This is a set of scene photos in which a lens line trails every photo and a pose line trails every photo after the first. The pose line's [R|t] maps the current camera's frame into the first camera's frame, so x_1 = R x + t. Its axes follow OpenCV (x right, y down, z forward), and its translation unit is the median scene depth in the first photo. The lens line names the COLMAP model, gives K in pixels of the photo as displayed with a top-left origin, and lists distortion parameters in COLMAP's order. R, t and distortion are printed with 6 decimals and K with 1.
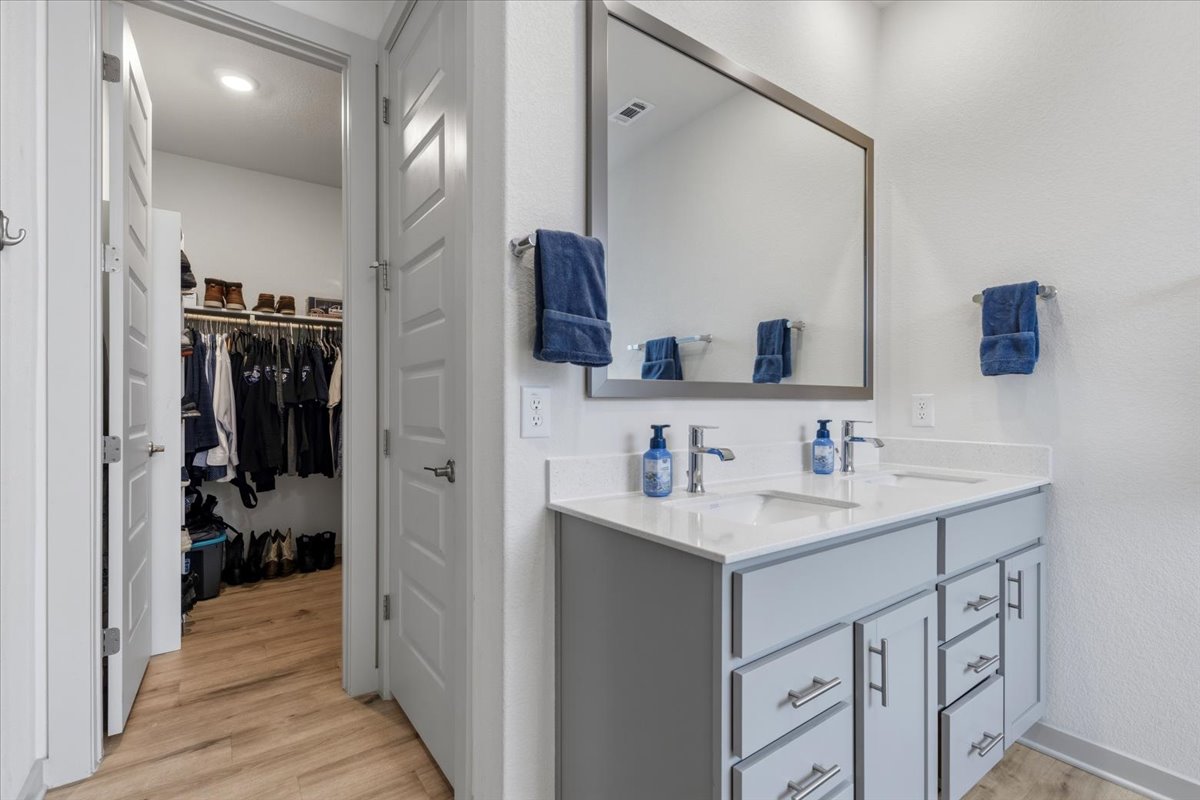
lens RADIAL K [[540.3, 0, 600.0], [0, 540.3, 403.9], [0, 0, 1]] dist [0.003883, -0.001203]
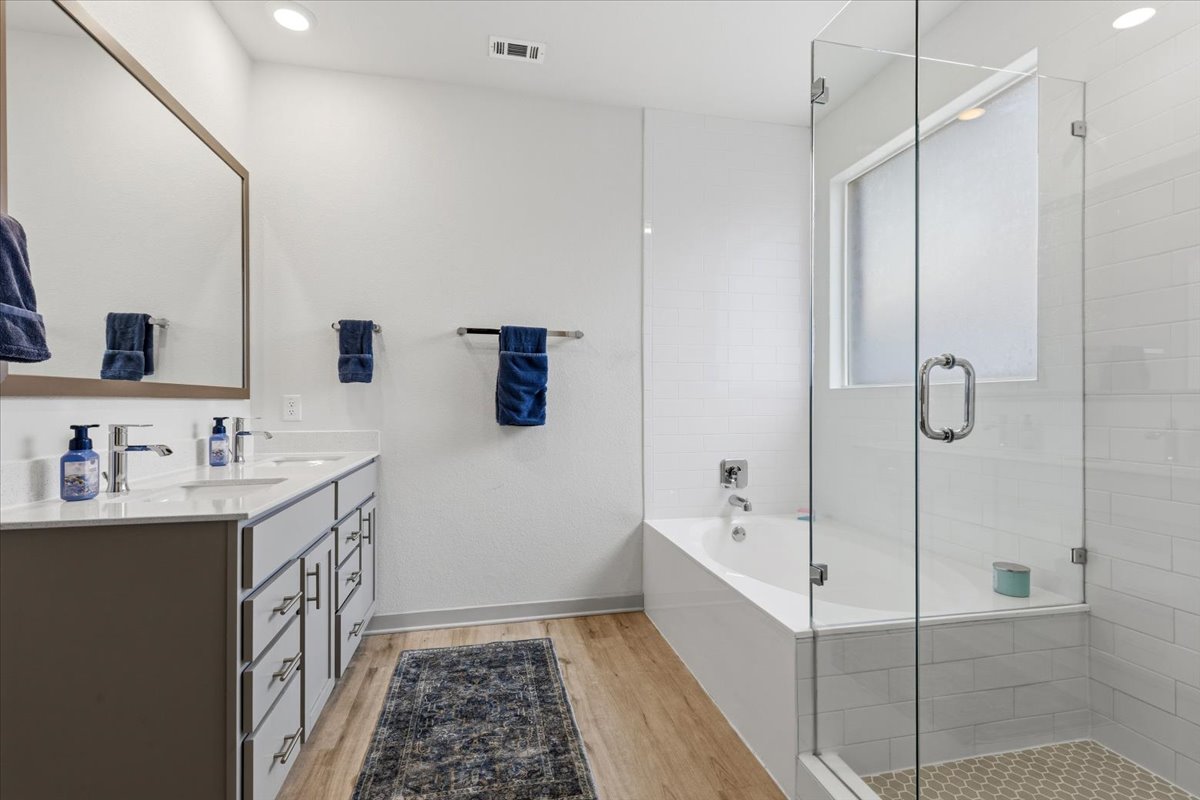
lens RADIAL K [[540.3, 0, 600.0], [0, 540.3, 403.9], [0, 0, 1]] dist [0.003883, -0.001203]
pose [[0.399341, -0.002211, 0.916800, -0.309724], [0.000380, 0.999997, 0.002246, -0.000207], [-0.916802, -0.000548, 0.399341, -0.172359]]
